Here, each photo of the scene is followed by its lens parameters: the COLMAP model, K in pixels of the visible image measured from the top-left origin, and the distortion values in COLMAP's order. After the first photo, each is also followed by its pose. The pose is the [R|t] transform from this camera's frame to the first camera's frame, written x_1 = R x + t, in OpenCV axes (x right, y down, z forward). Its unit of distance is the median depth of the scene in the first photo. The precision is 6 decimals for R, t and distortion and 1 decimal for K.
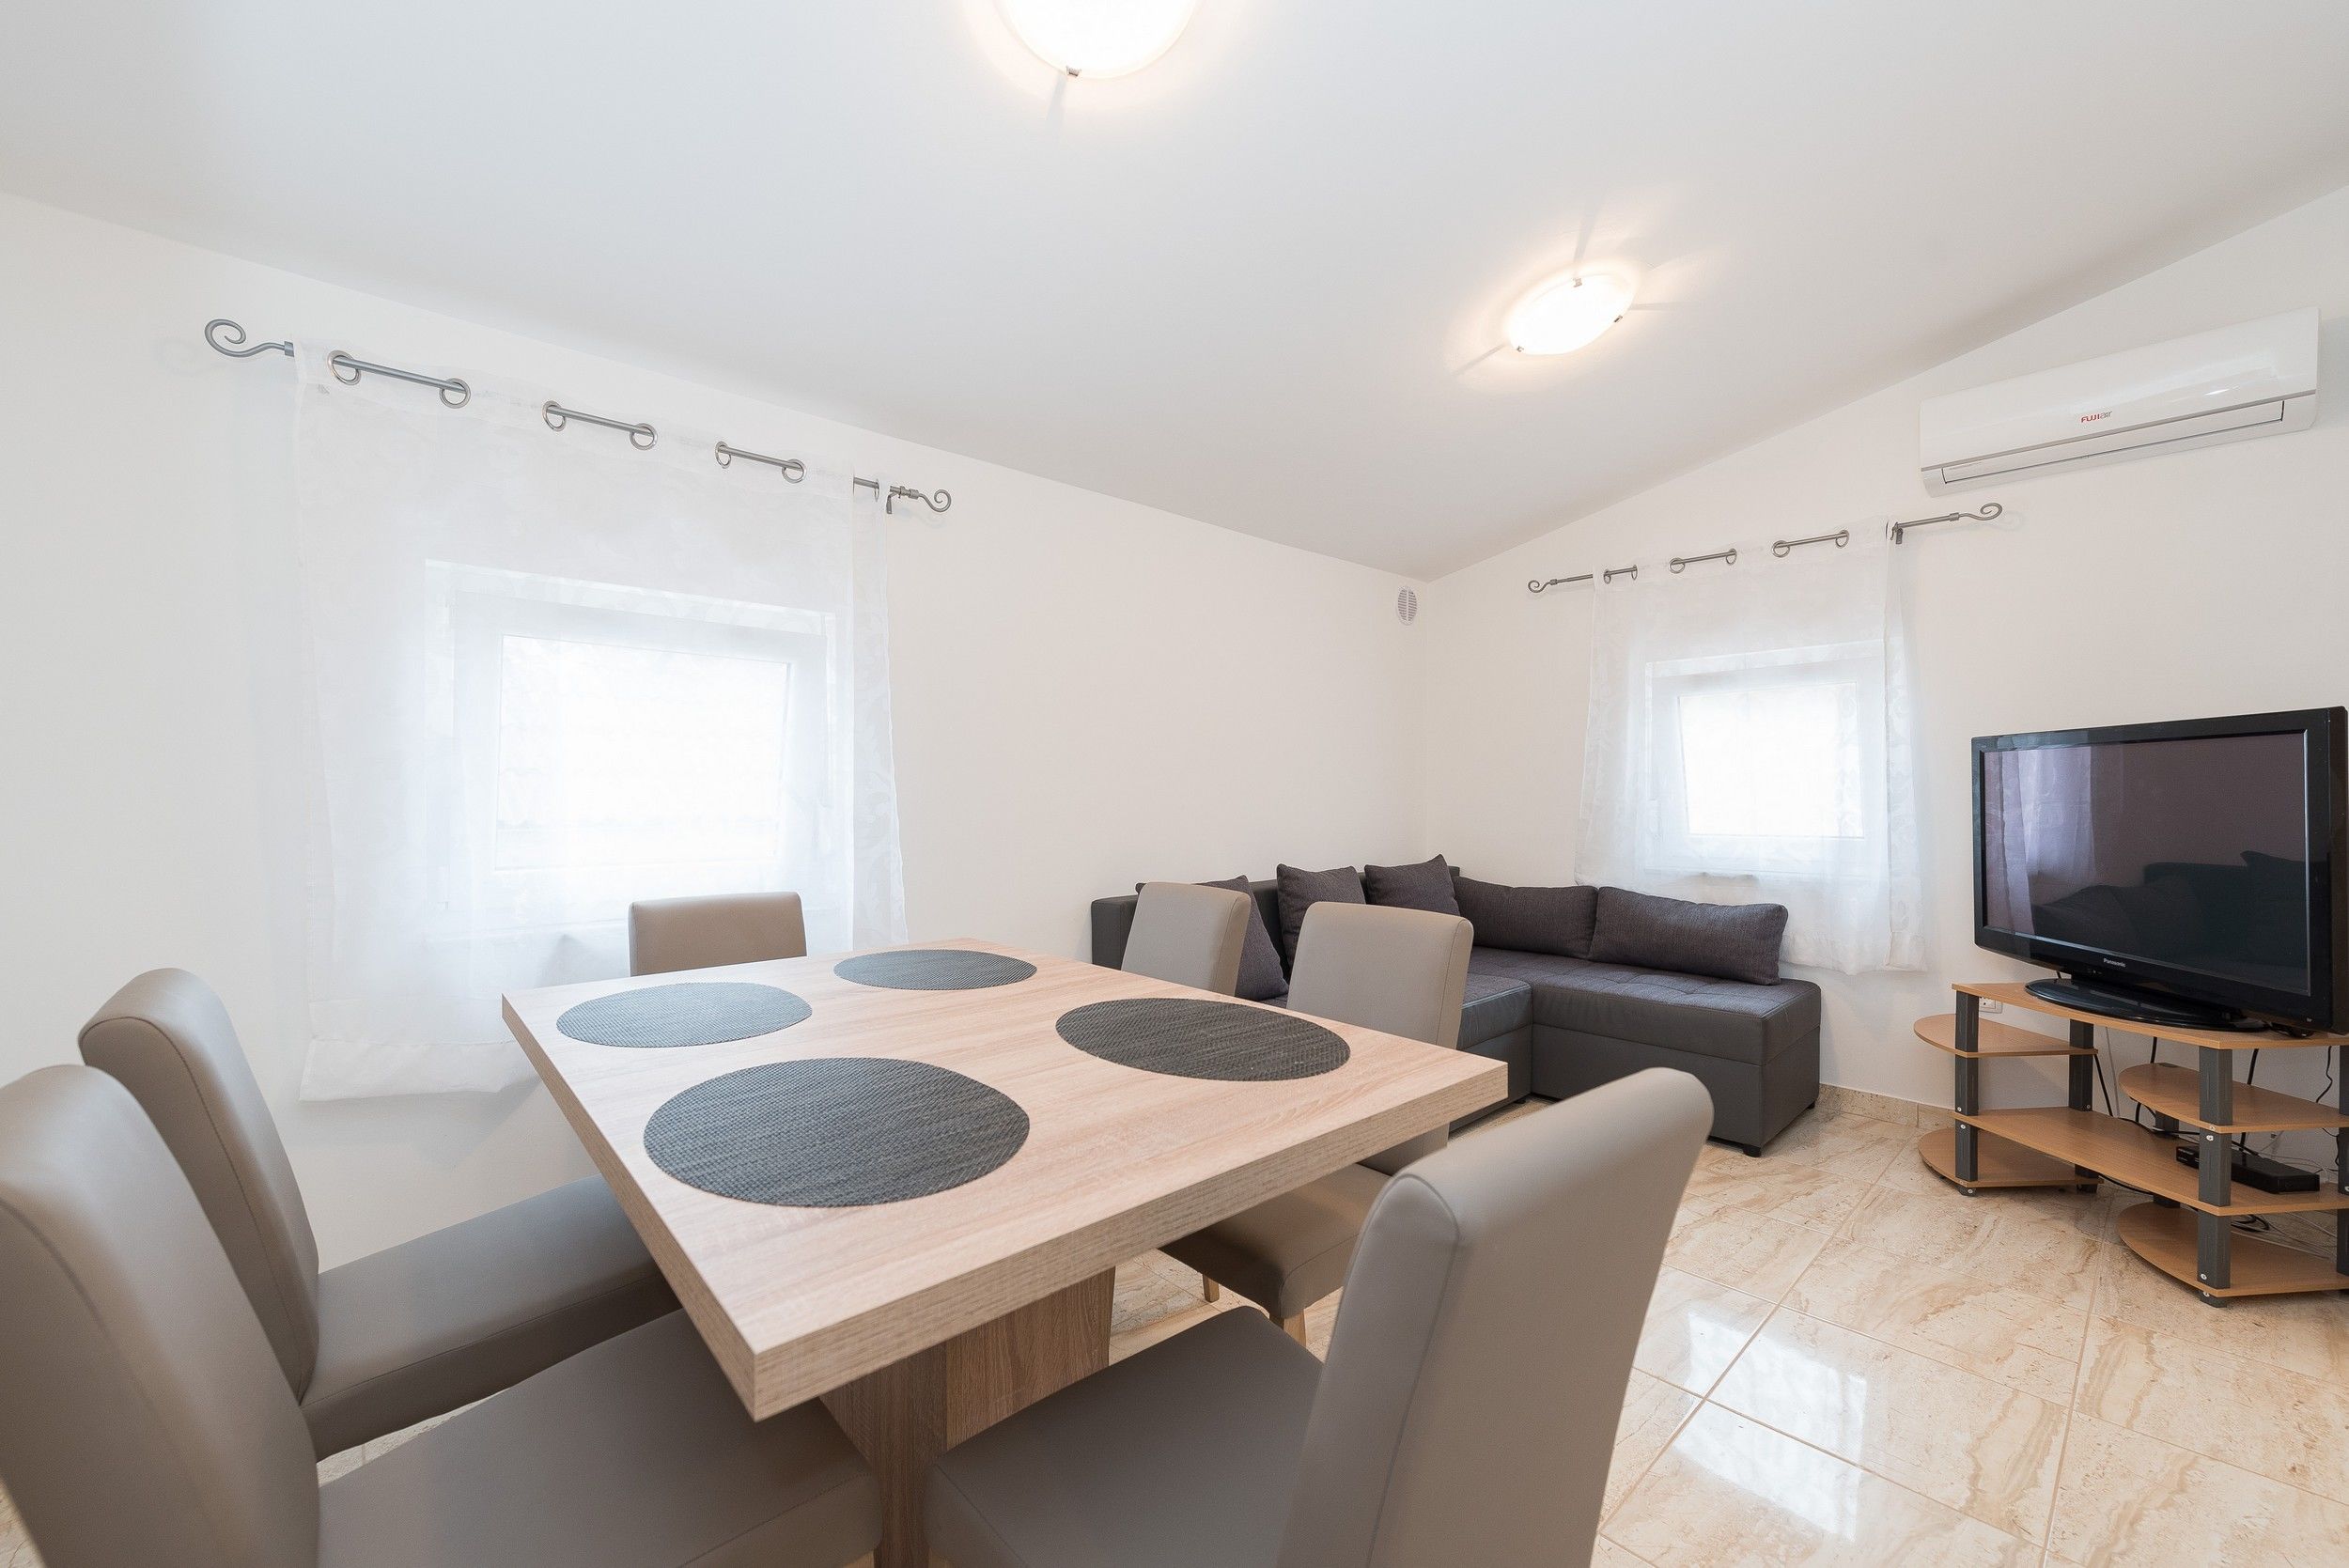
lens RADIAL K [[913.0, 0, 1174.5], [0, 913.0, 784.0], [0, 0, 1]] dist [0.000854, -0.003023]
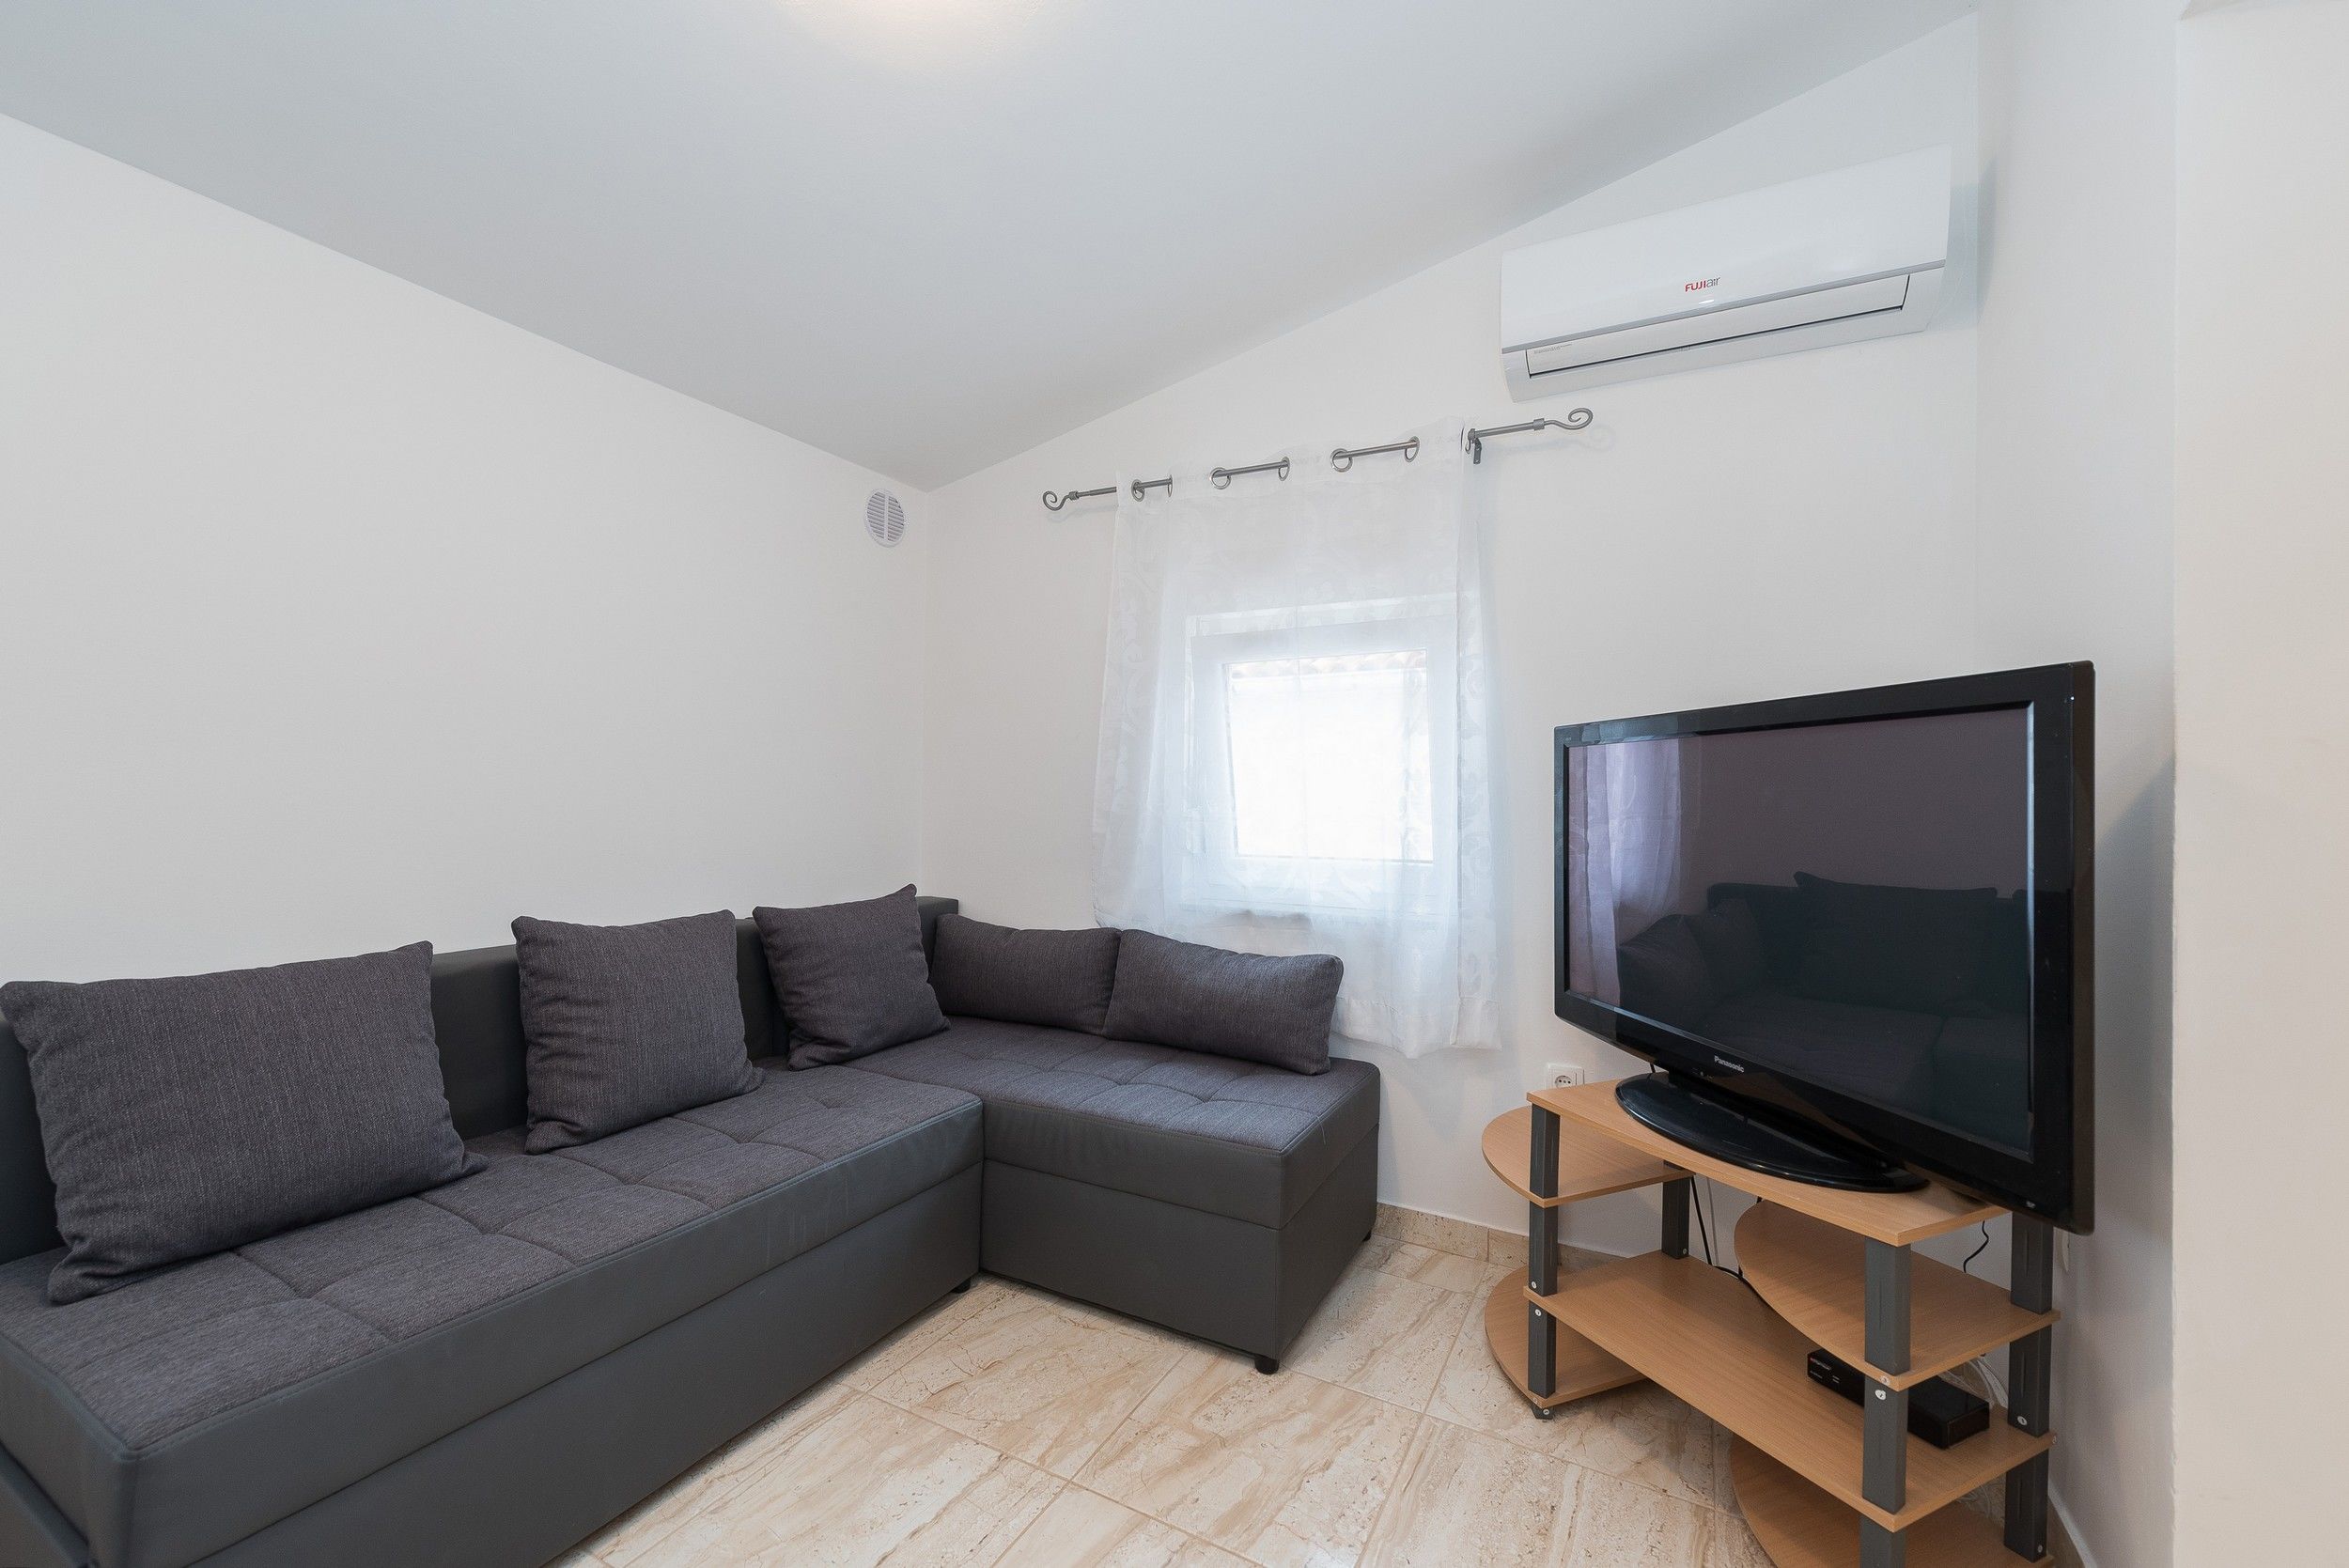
lens RADIAL K [[950.6, 0, 1171.9], [0, 950.6, 768.2], [0, 0, 1]] dist [0.000072, -0.003697]
pose [[0.942858, 0.025989, 0.332179, 0.320841], [-0.020017, 0.999571, -0.021388, 0.003720], [-0.332592, 0.013516, 0.942974, 0.370396]]
